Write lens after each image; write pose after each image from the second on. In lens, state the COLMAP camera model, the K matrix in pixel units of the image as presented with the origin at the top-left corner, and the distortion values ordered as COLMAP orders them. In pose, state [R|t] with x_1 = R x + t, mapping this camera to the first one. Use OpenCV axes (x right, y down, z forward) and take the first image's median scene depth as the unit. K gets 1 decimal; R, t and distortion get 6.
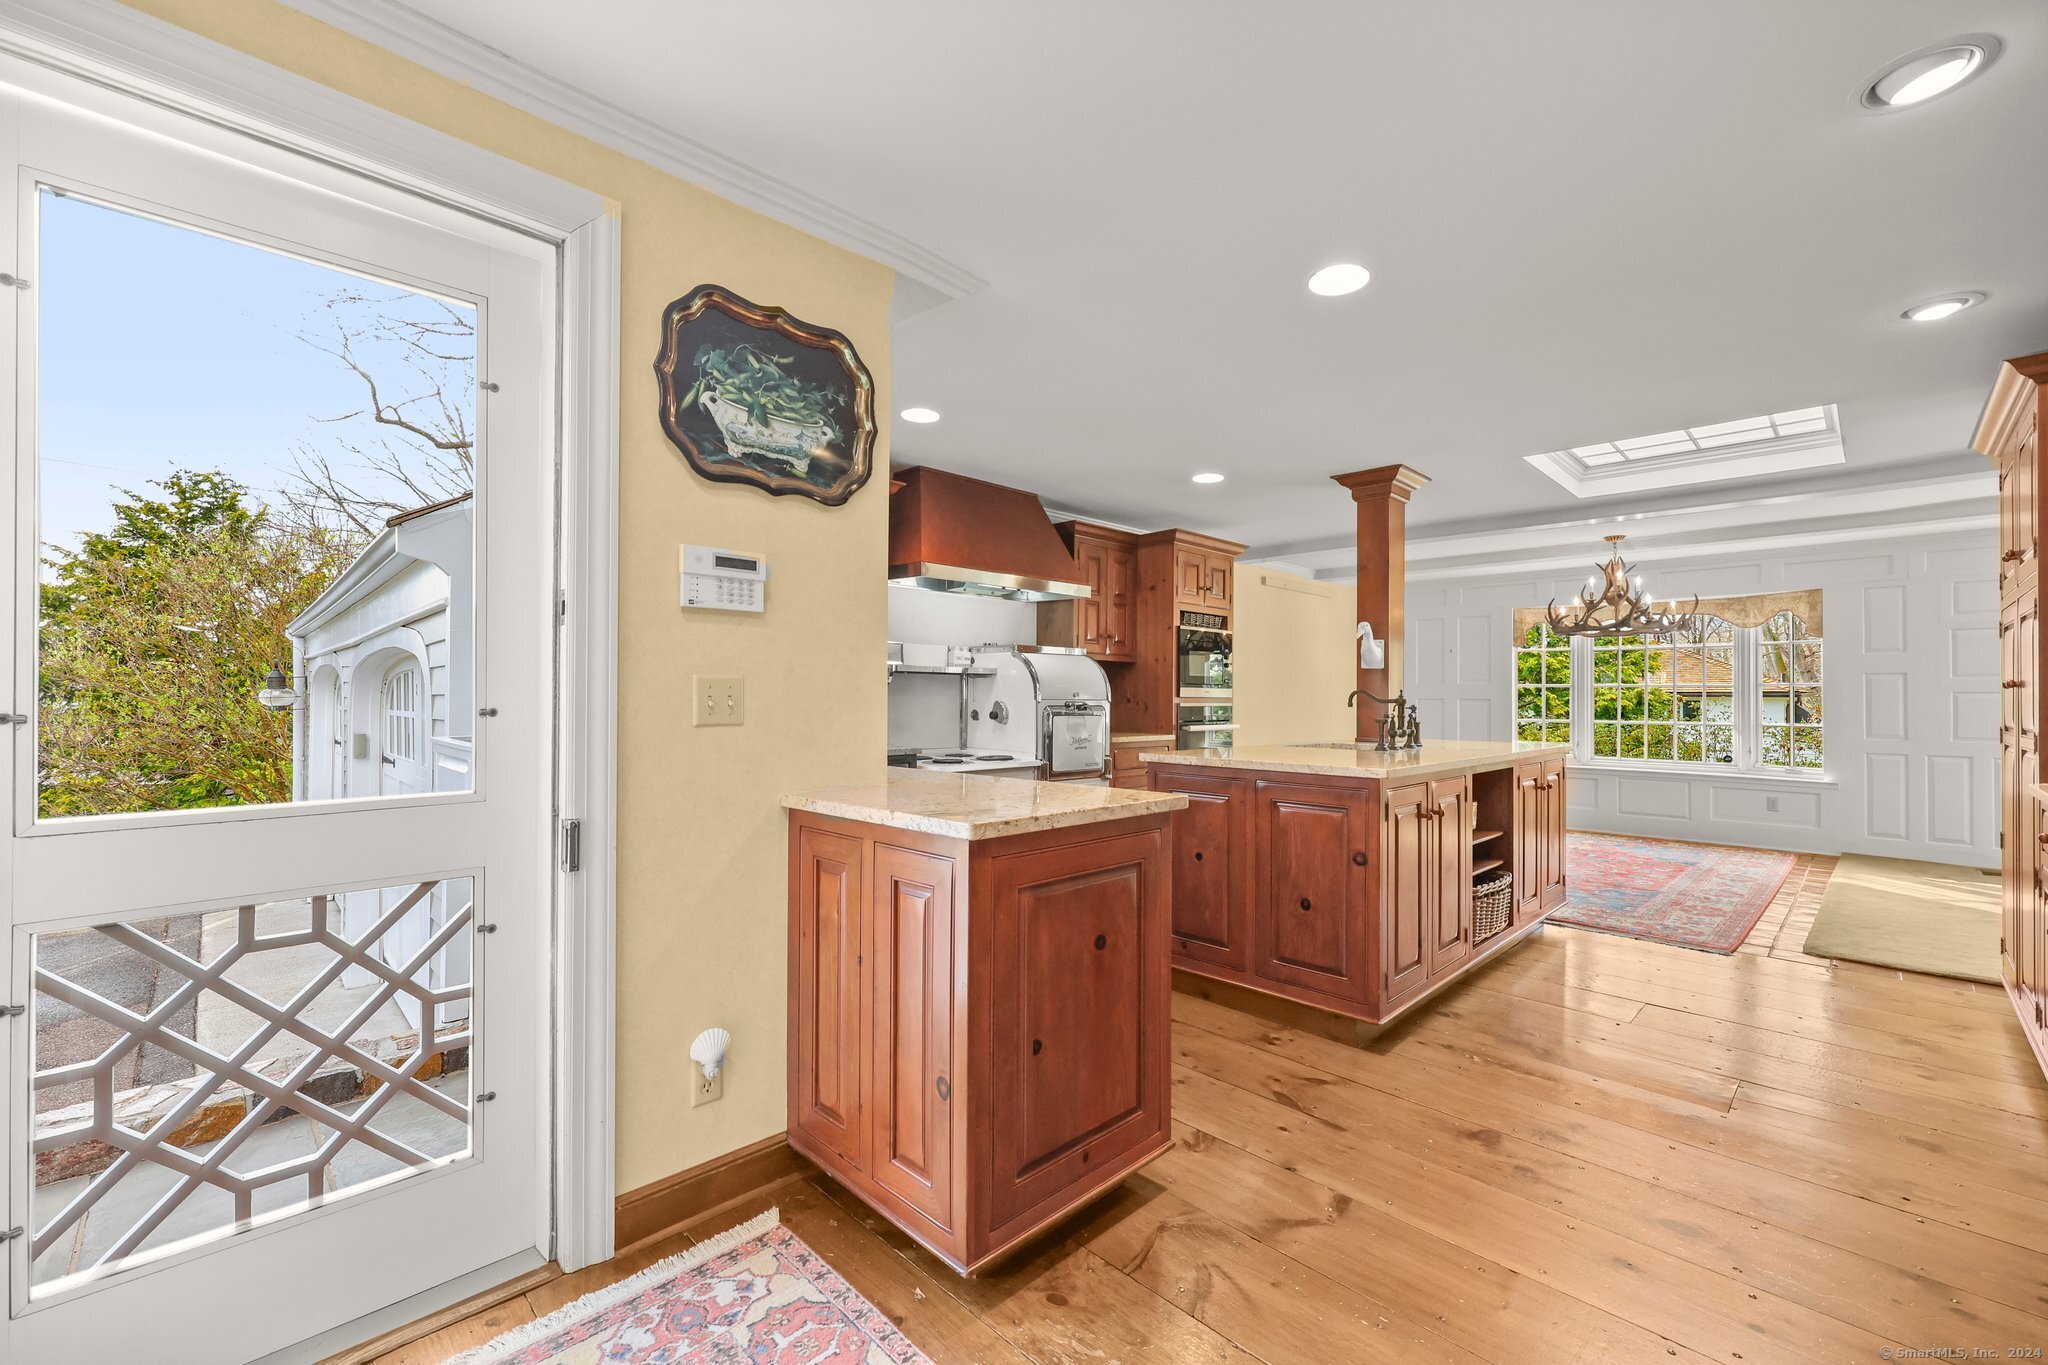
lens RADIAL K [[834.1, 0, 1036.1], [0, 834.1, 691.9], [0, 0, 1]] dist [0.006436, 0.000325]
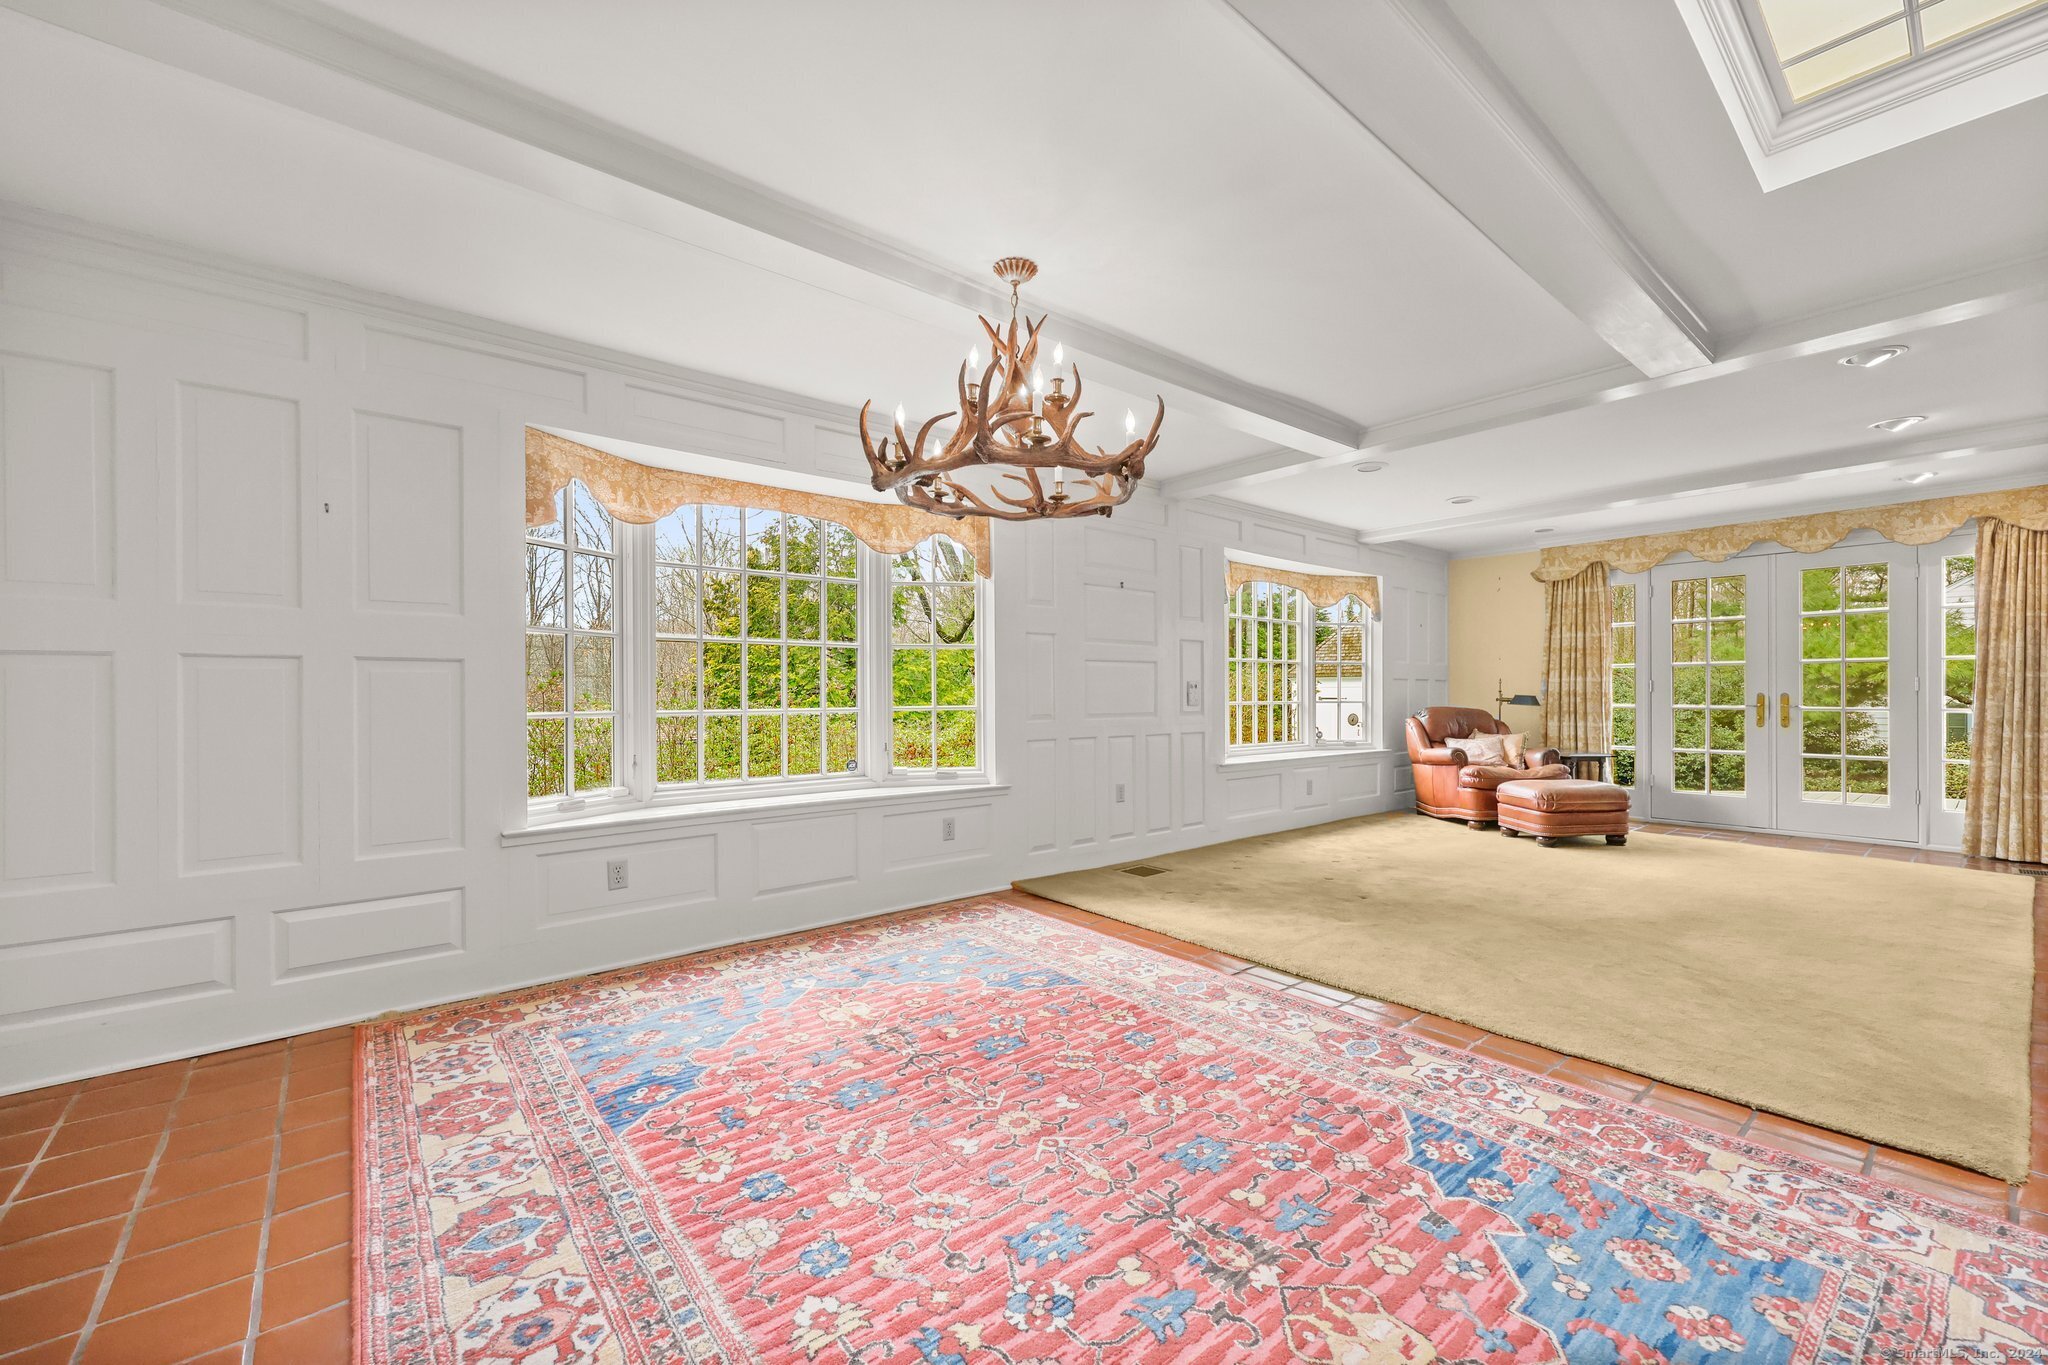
lens RADIAL K [[834.1, 0, 1023.2], [0, 834.1, 695.3], [0, 0, 1]] dist [0.006436, 0.000325]
pose [[0.080751, -0.003659, 0.996728, 0.329115], [-0.001252, 0.999992, 0.003773, 0.036447], [-0.996734, -0.001553, 0.080746, 1.175953]]
